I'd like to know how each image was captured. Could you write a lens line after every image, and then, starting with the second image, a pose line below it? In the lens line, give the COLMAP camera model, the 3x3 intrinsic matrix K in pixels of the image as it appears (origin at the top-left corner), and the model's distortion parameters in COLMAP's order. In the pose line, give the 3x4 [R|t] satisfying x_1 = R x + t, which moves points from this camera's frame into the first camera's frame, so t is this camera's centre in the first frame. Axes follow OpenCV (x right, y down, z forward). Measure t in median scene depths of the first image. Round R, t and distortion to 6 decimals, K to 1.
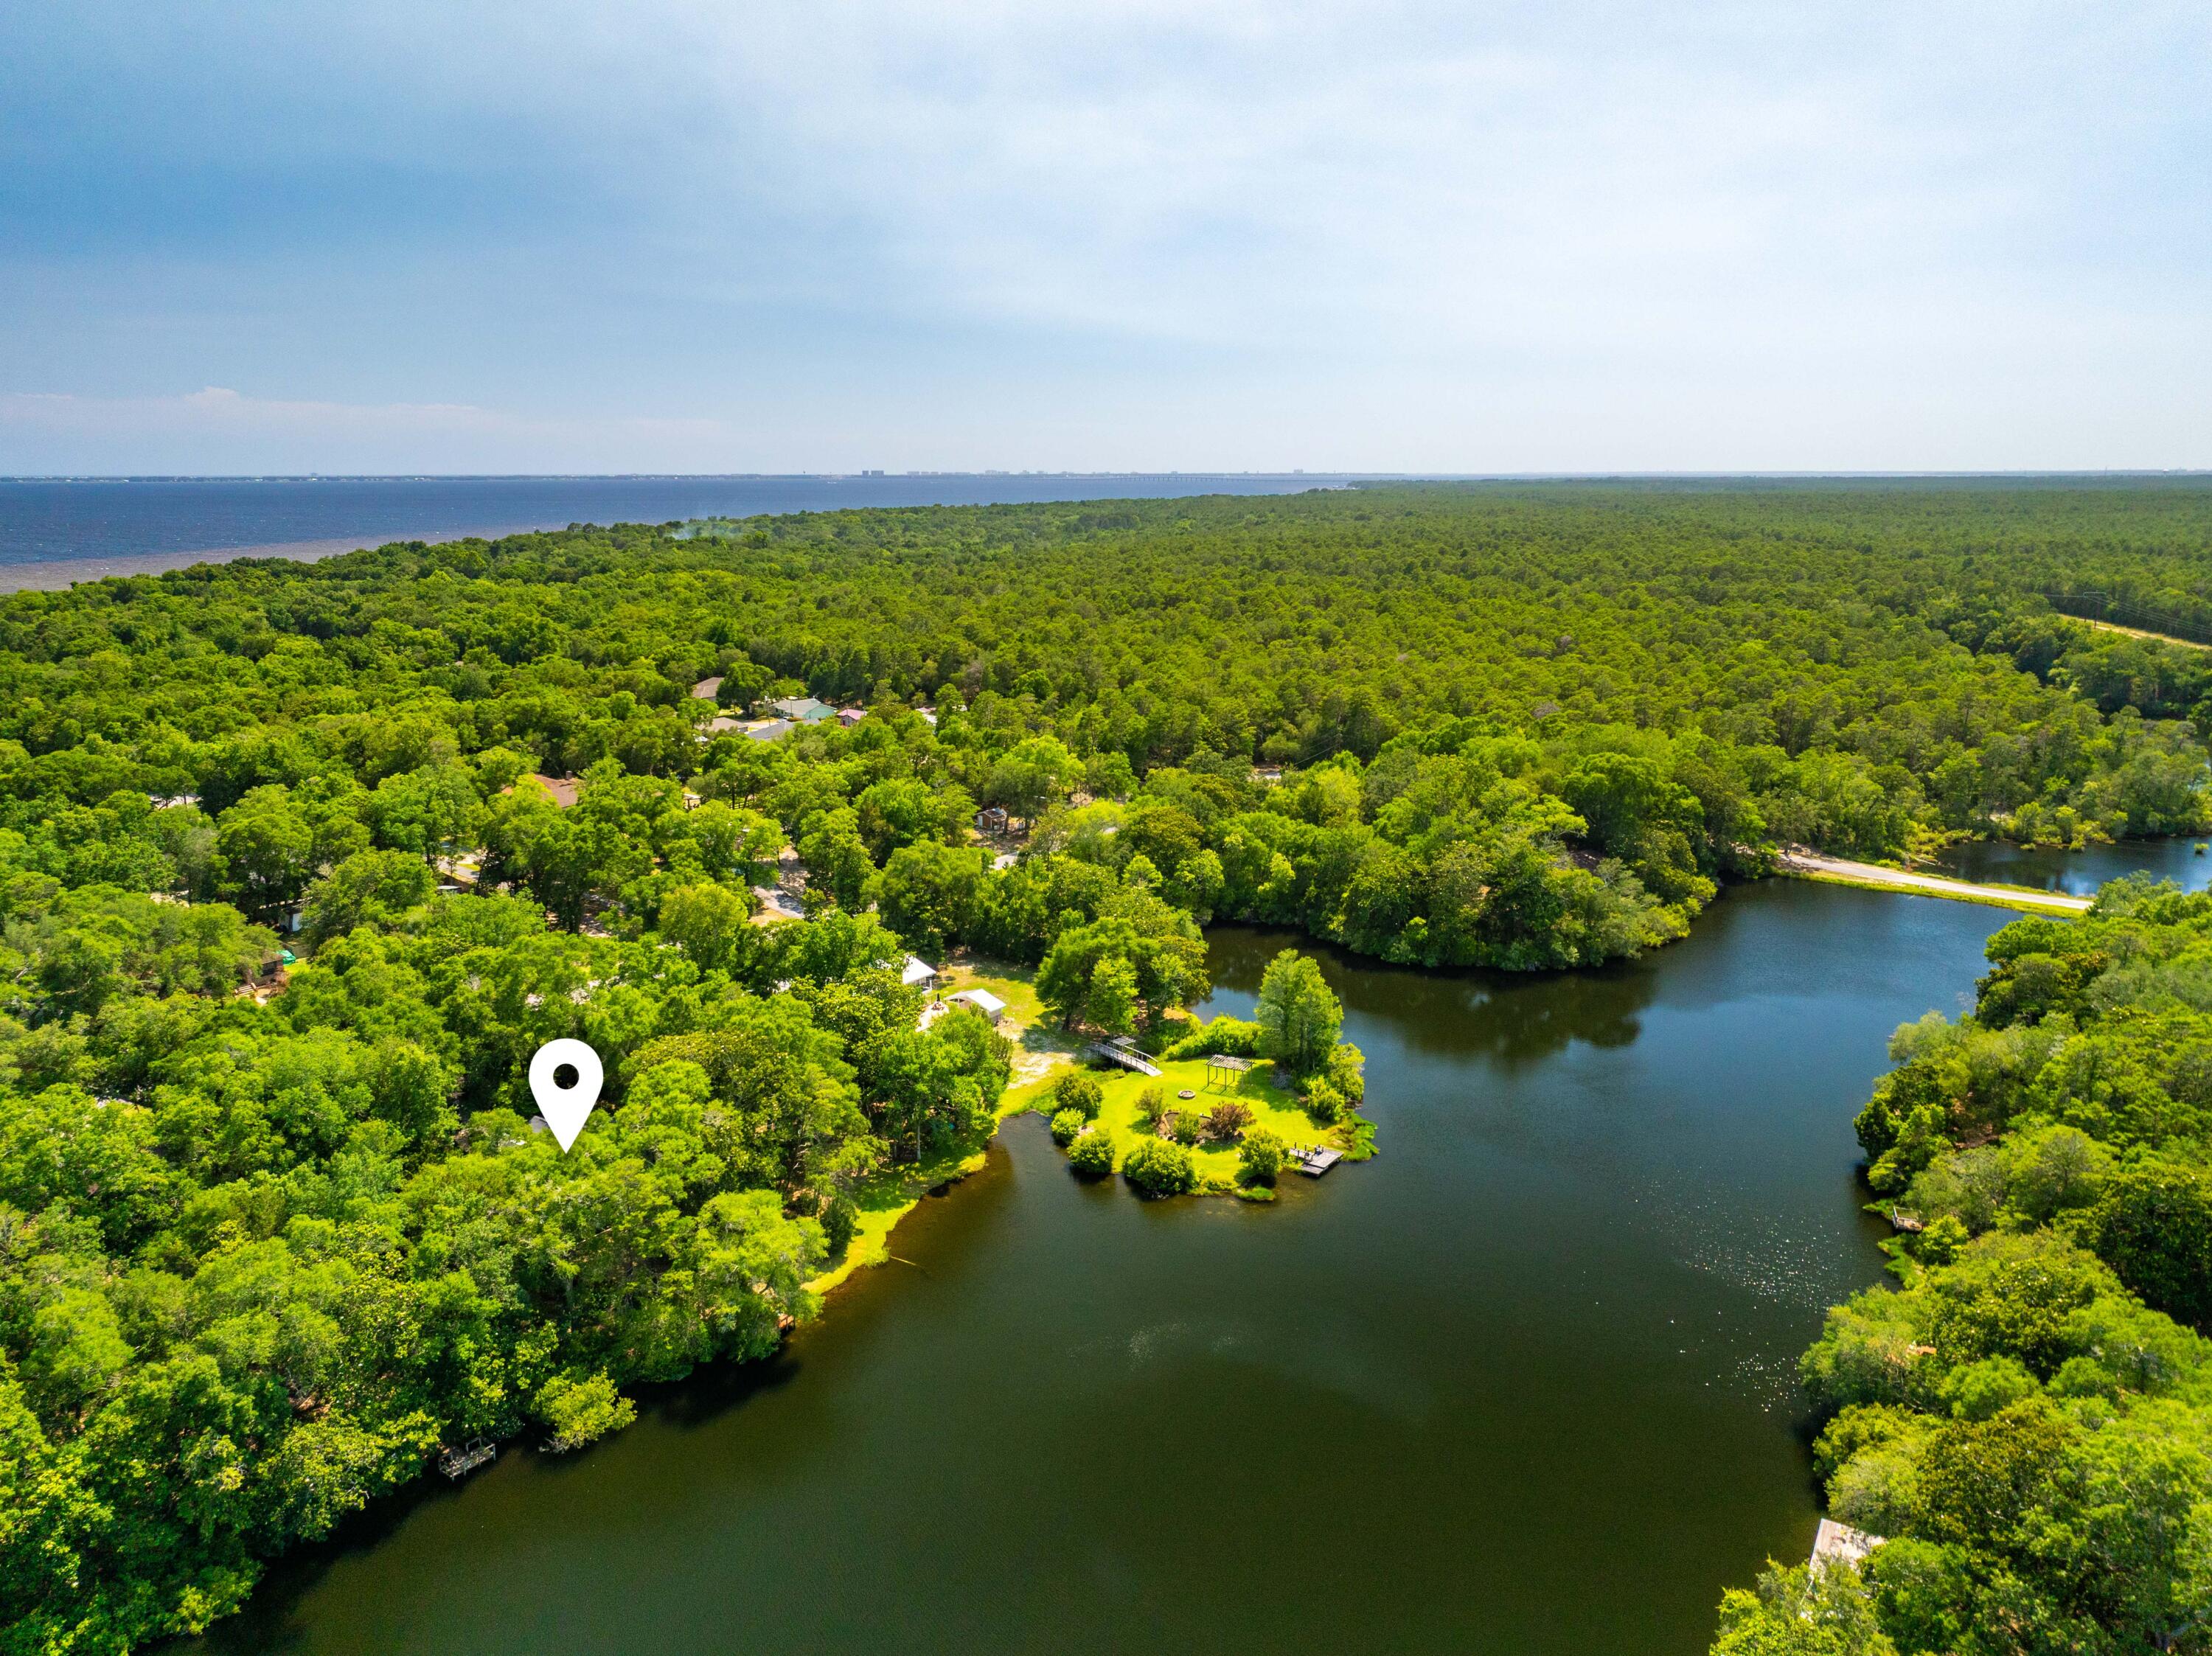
lens RADIAL K [[1551.0, 0, 1109.9], [0, 1551.0, 843.7], [0, 0, 1]] dist [0.018811, -0.026048]
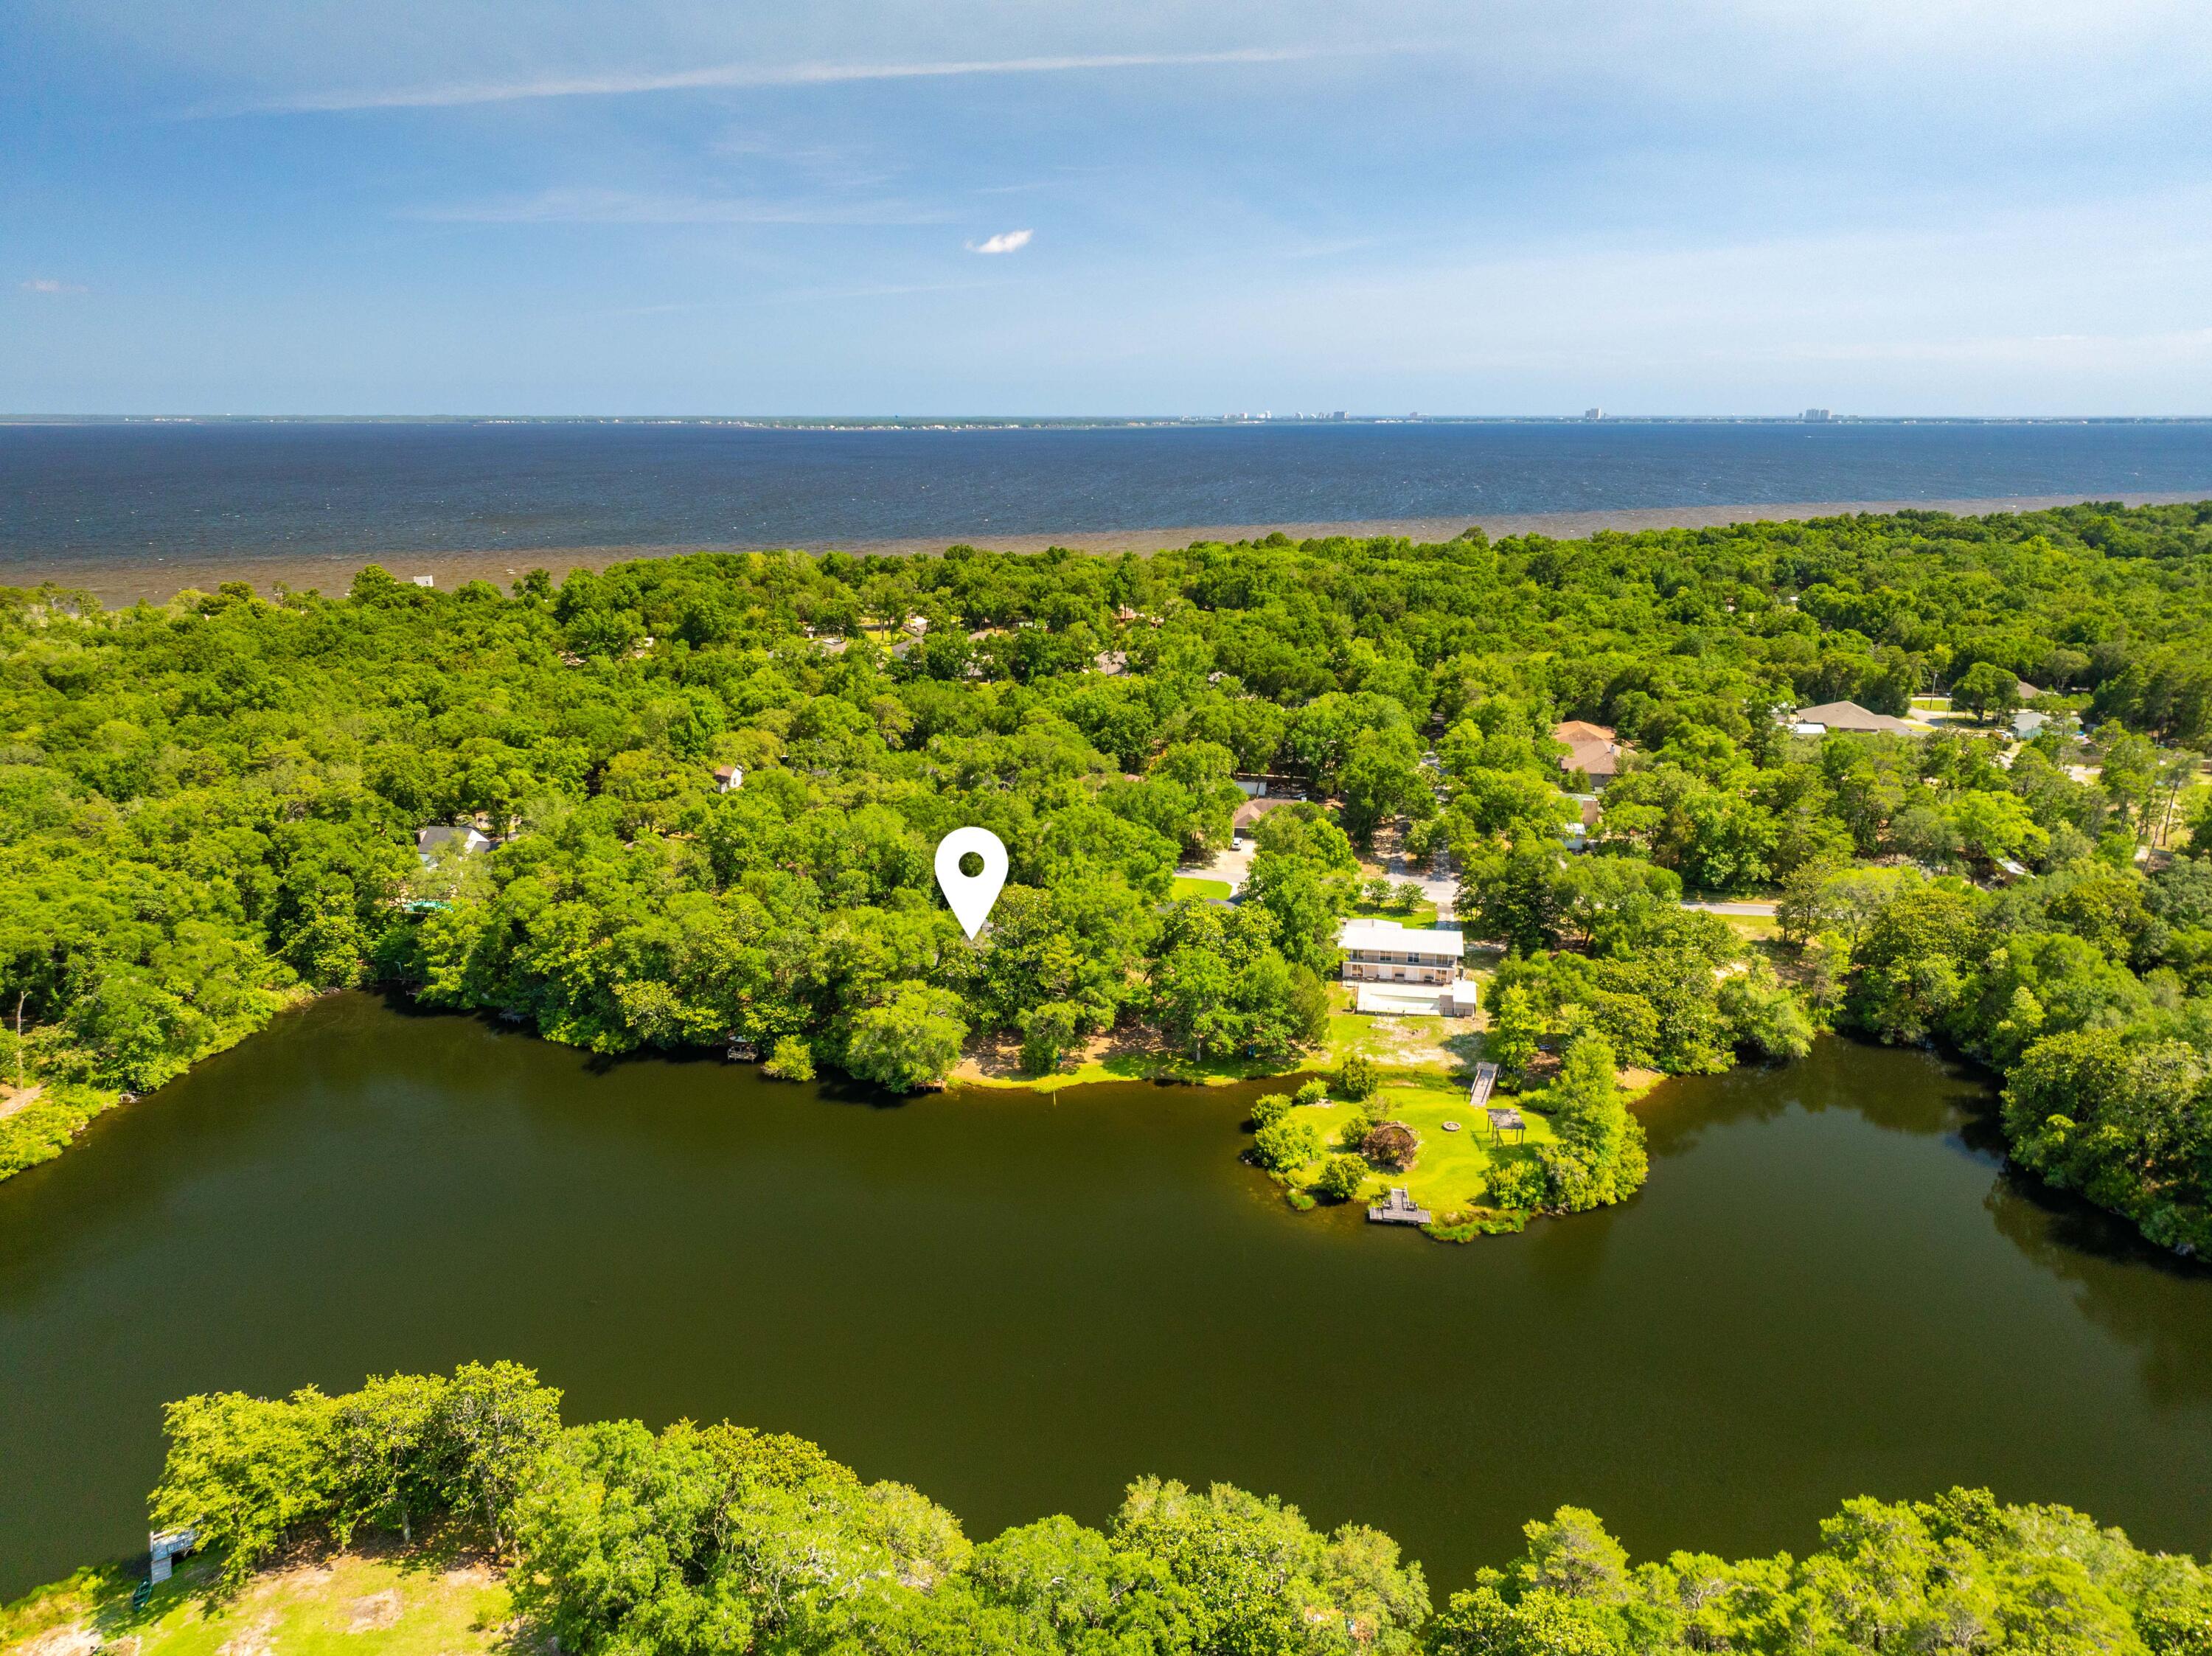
lens RADIAL K [[1536.5, 0, 1110.9], [0, 1536.5, 833.1], [0, 0, 1]] dist [0.015217, -0.026180]
pose [[0.440372, 0.238880, -0.865453, 0.794594], [-0.211455, 0.964433, 0.158605, -0.133354], [0.872559, 0.113159, 0.475222, 0.344904]]
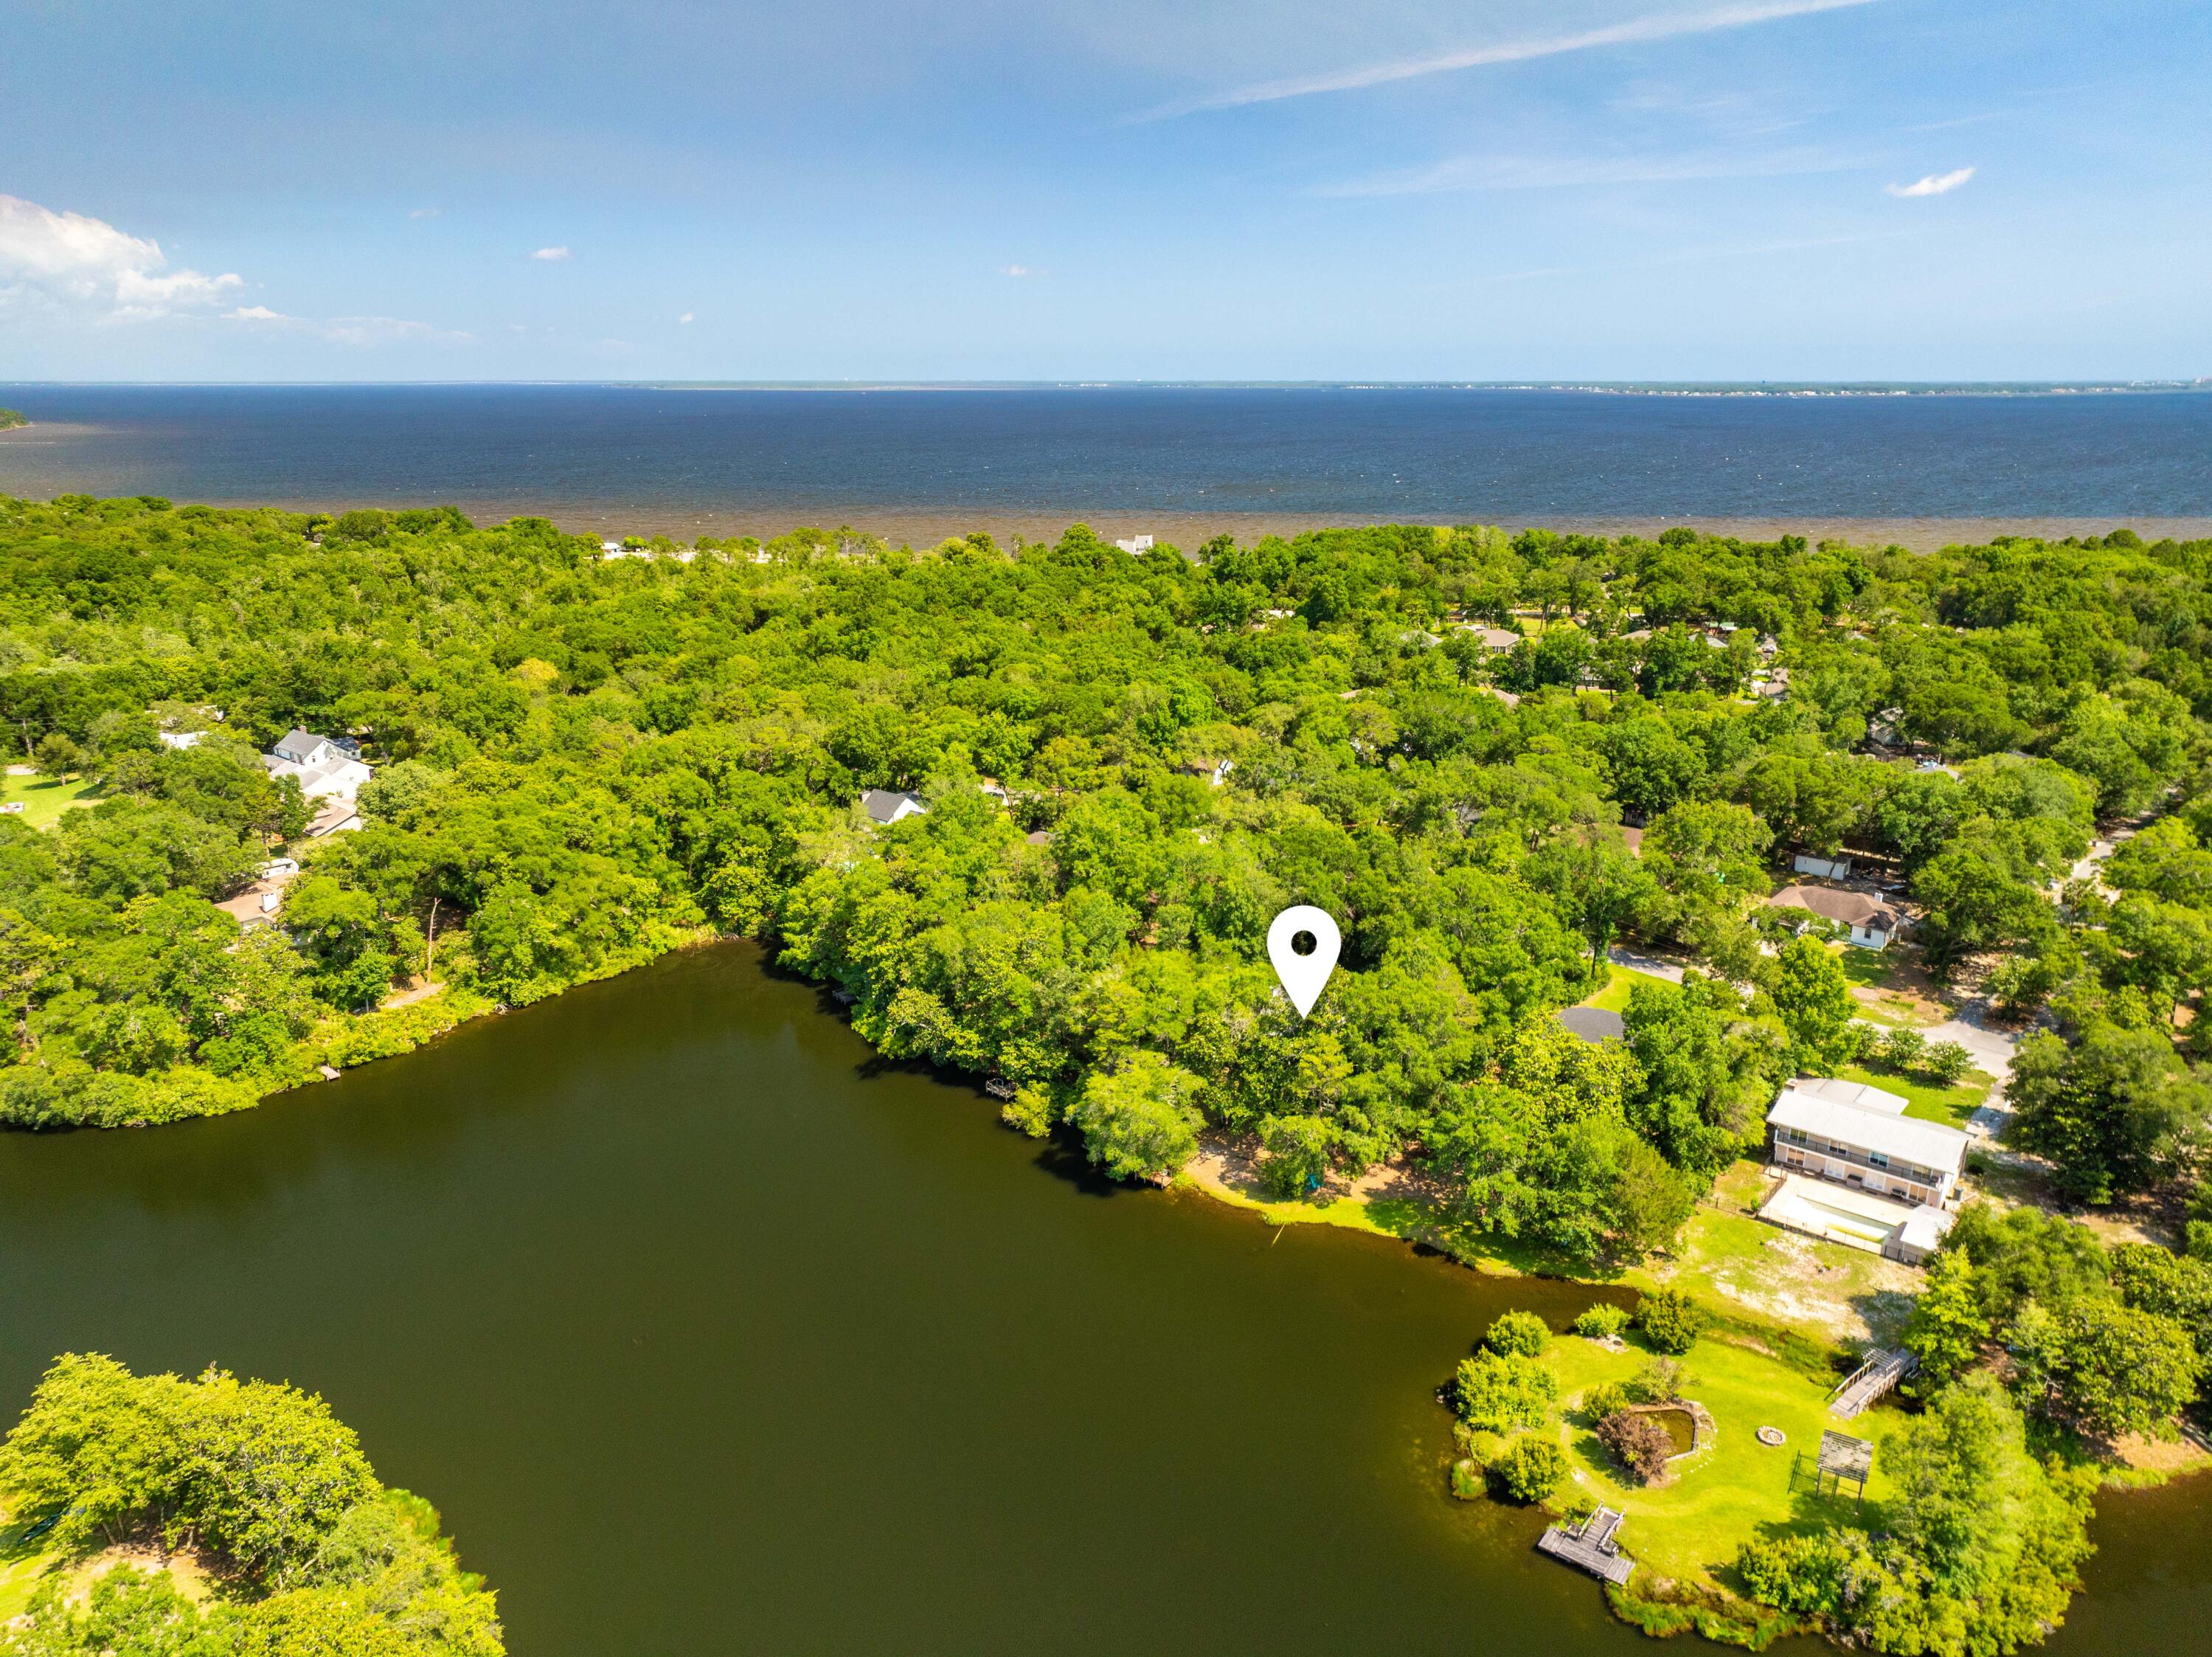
lens RADIAL K [[1536.8, 0, 1110.9], [0, 1536.8, 833.6], [0, 0, 1]] dist [0.015217, -0.026180]
pose [[-0.069257, 0.285114, -0.955988, 0.662491], [-0.232663, 0.927246, 0.293398, -0.218146], [0.970088, 0.242743, 0.002117, 0.695714]]
